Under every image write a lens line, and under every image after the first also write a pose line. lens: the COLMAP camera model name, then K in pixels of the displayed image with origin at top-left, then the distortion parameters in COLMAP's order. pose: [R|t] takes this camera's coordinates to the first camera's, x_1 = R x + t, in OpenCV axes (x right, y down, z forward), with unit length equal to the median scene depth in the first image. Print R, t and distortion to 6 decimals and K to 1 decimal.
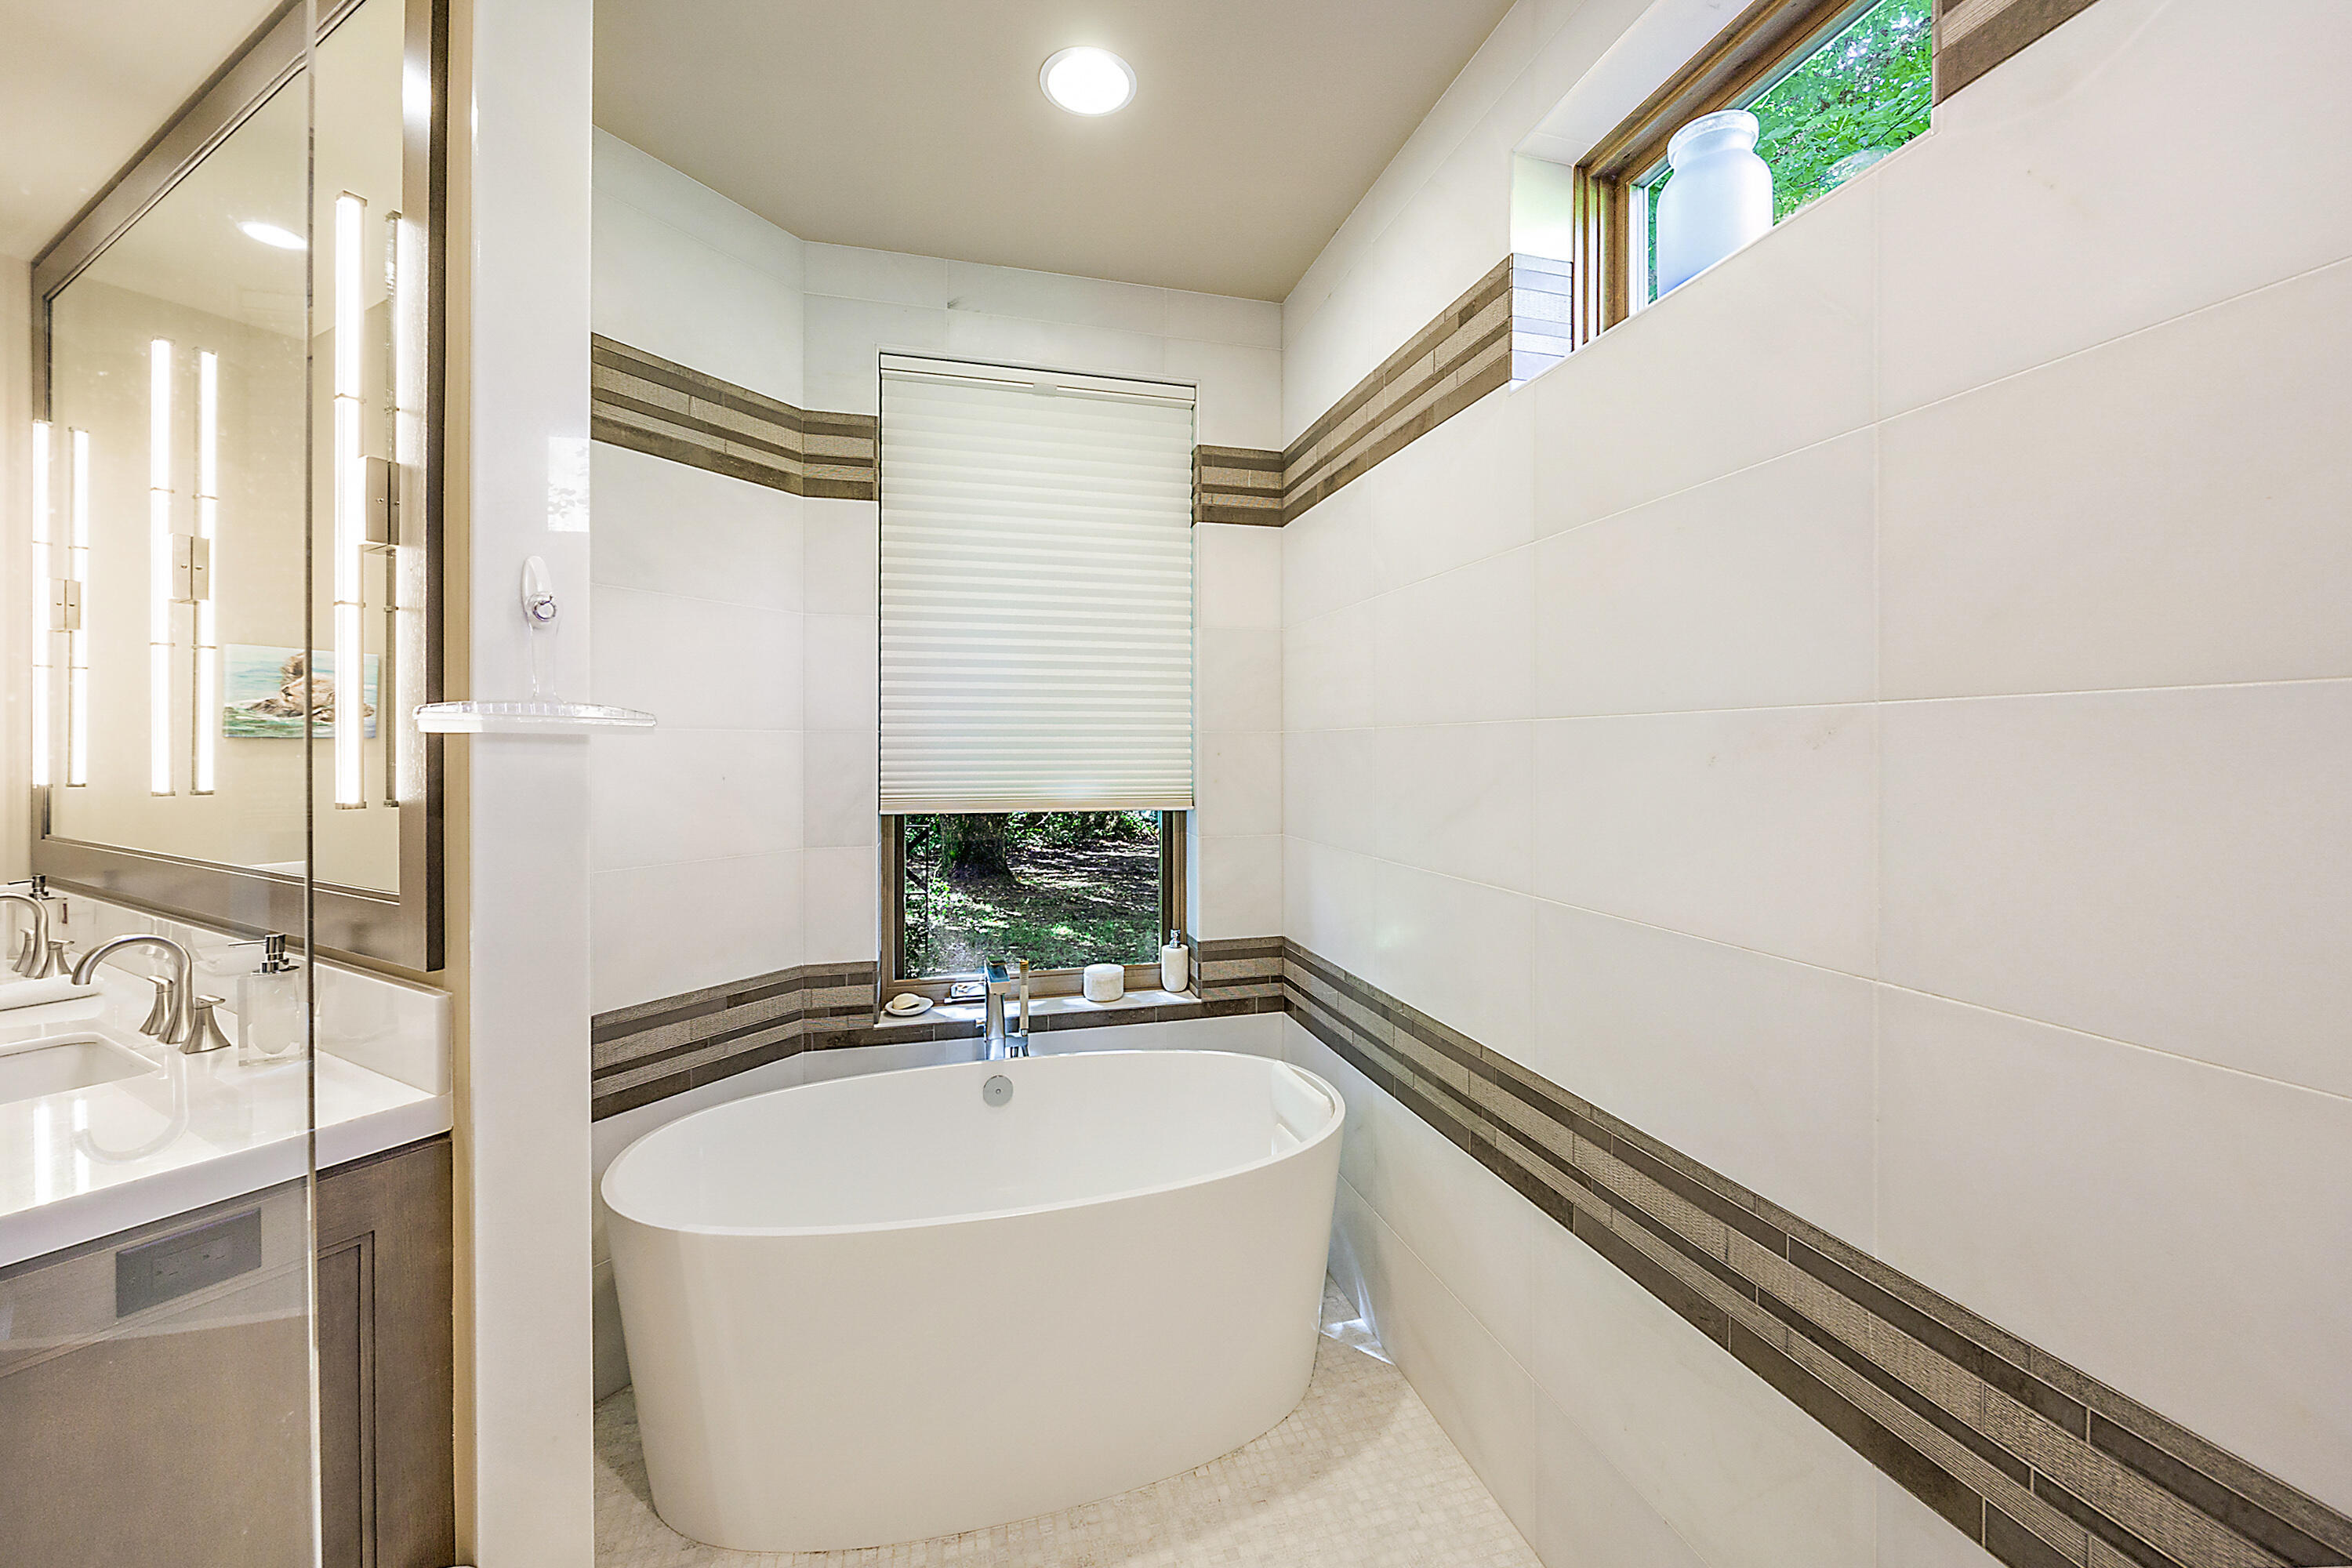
lens RADIAL K [[958.6, 0, 1174.5], [0, 958.6, 752.0], [0, 0, 1]] dist [-0.000794, 0.000554]
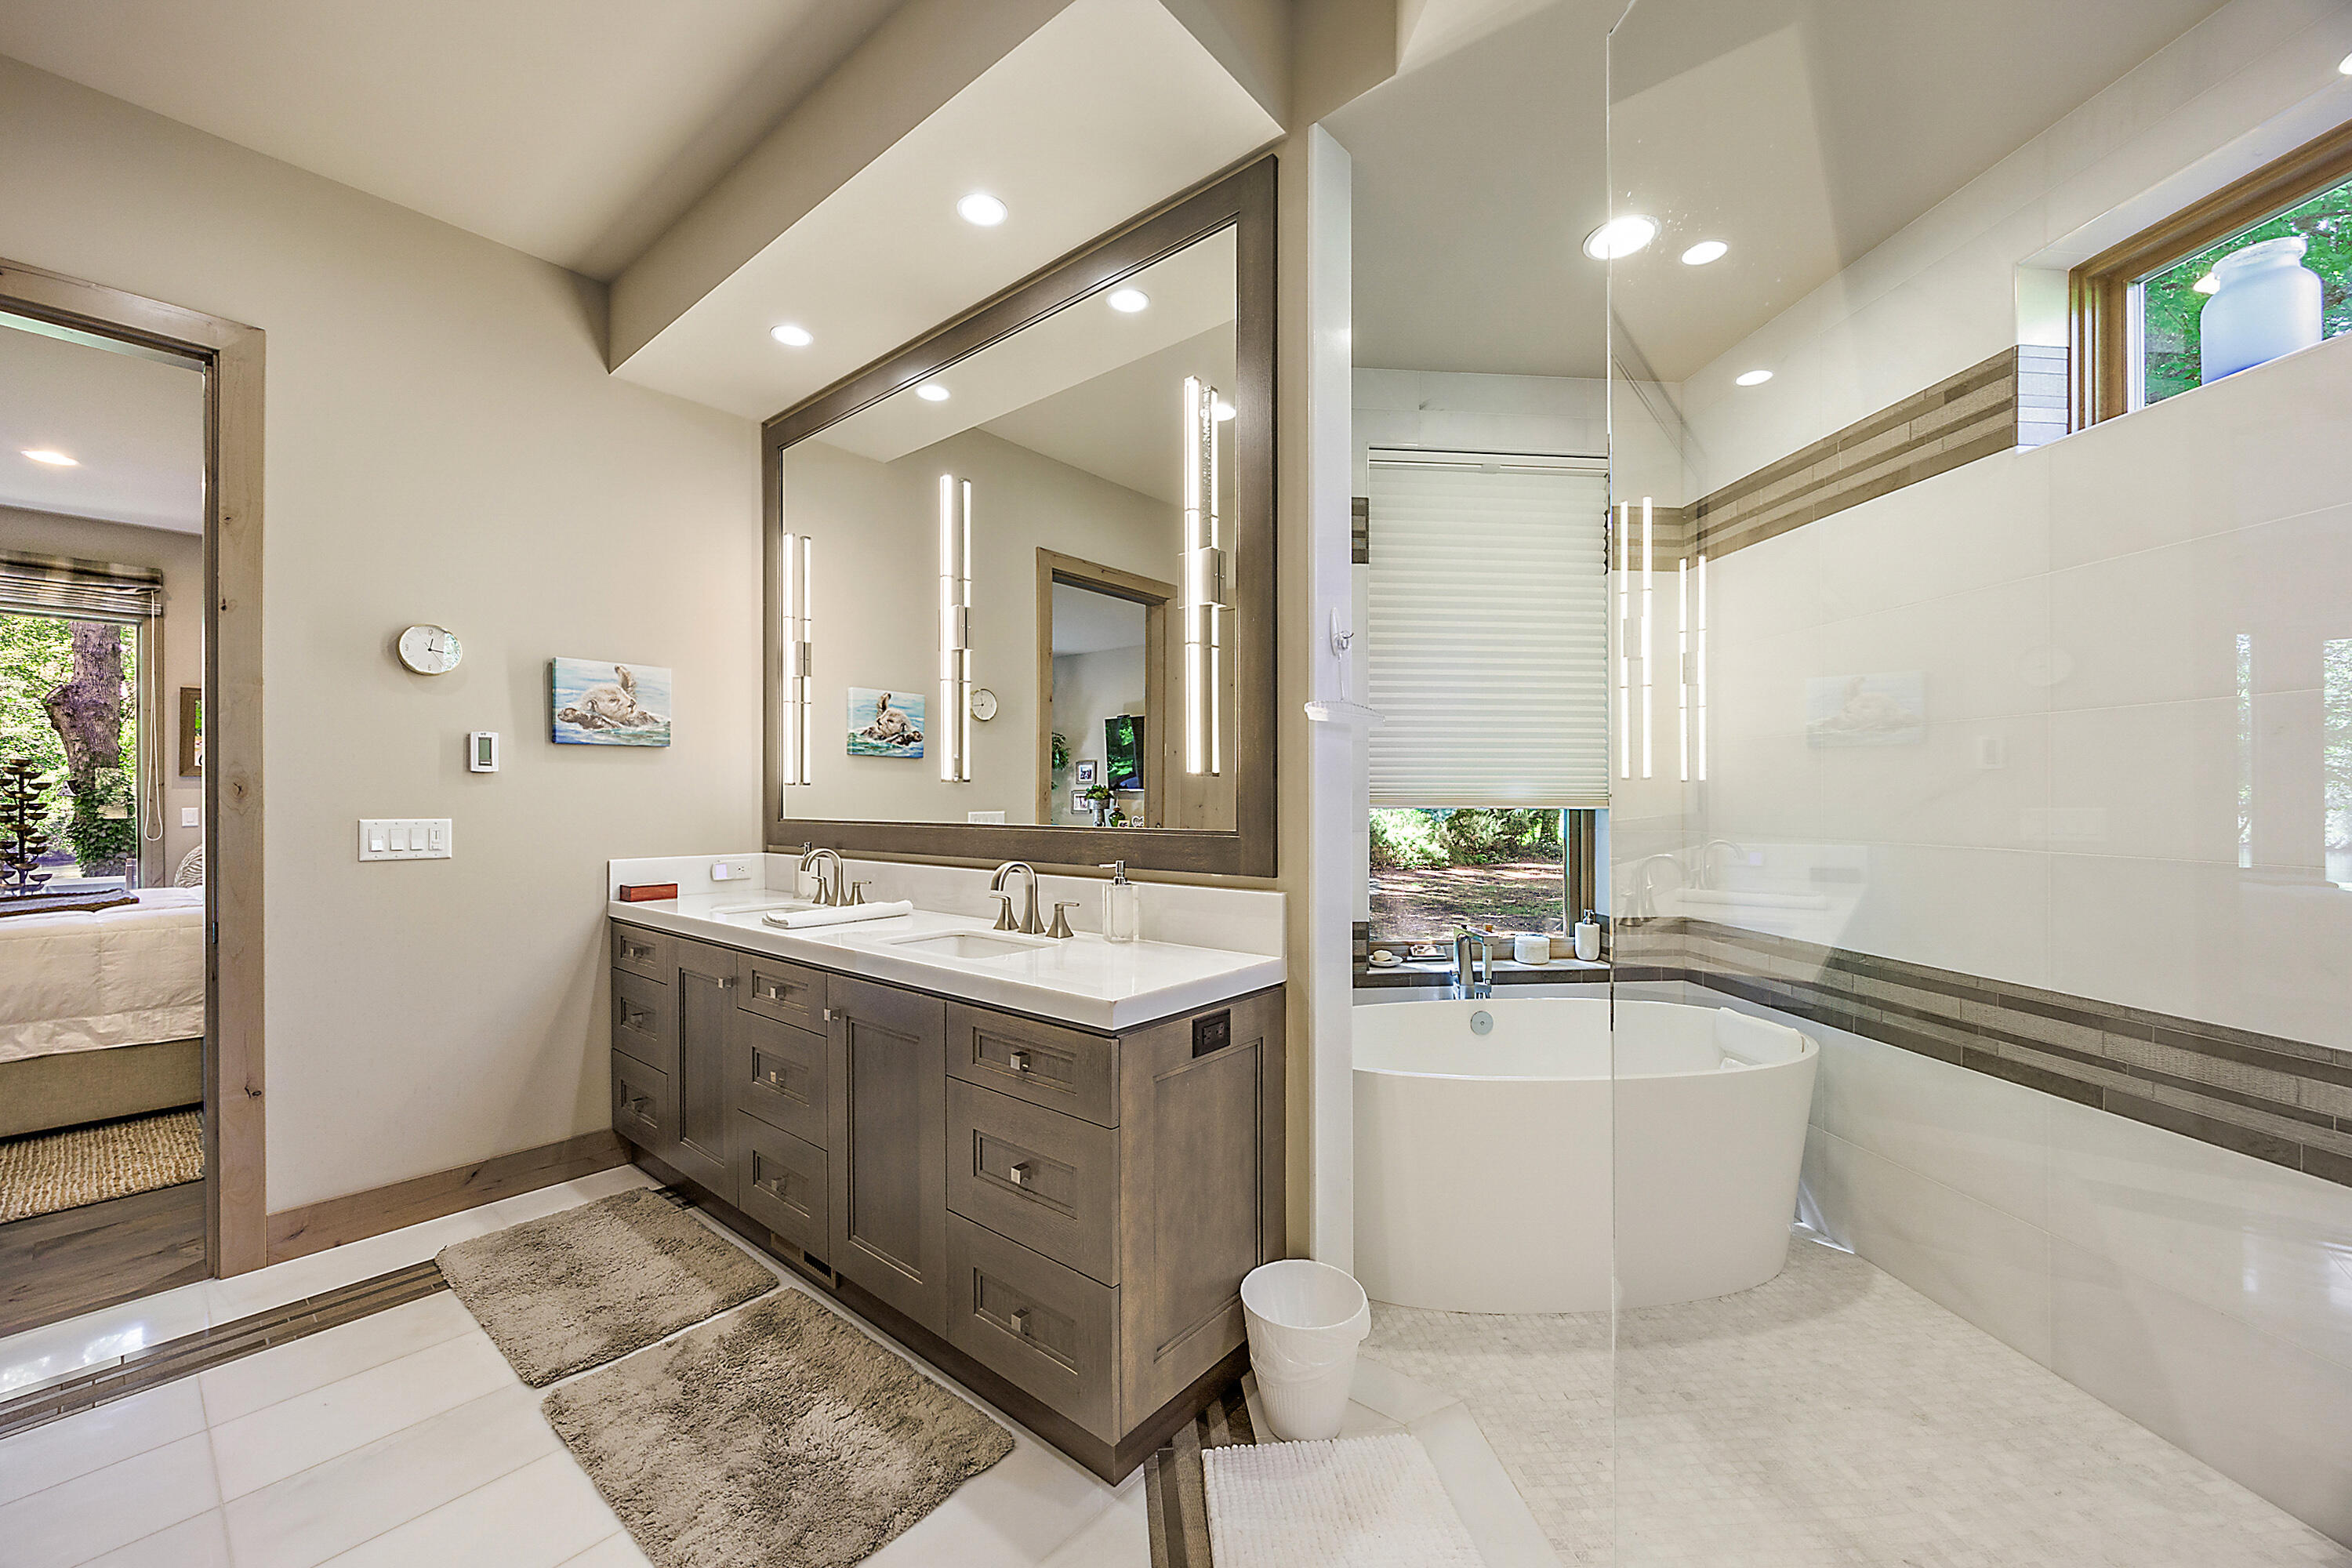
lens RADIAL K [[910.4, 0, 1171.4], [0, 910.4, 793.8], [0, 0, 1]] dist [-0.000886, -0.000982]
pose [[0.984261, 0.002944, -0.176699, -0.452815], [-0.003792, 0.999983, -0.004462, 0.068491], [0.176683, 0.005061, 0.984255, -0.316179]]
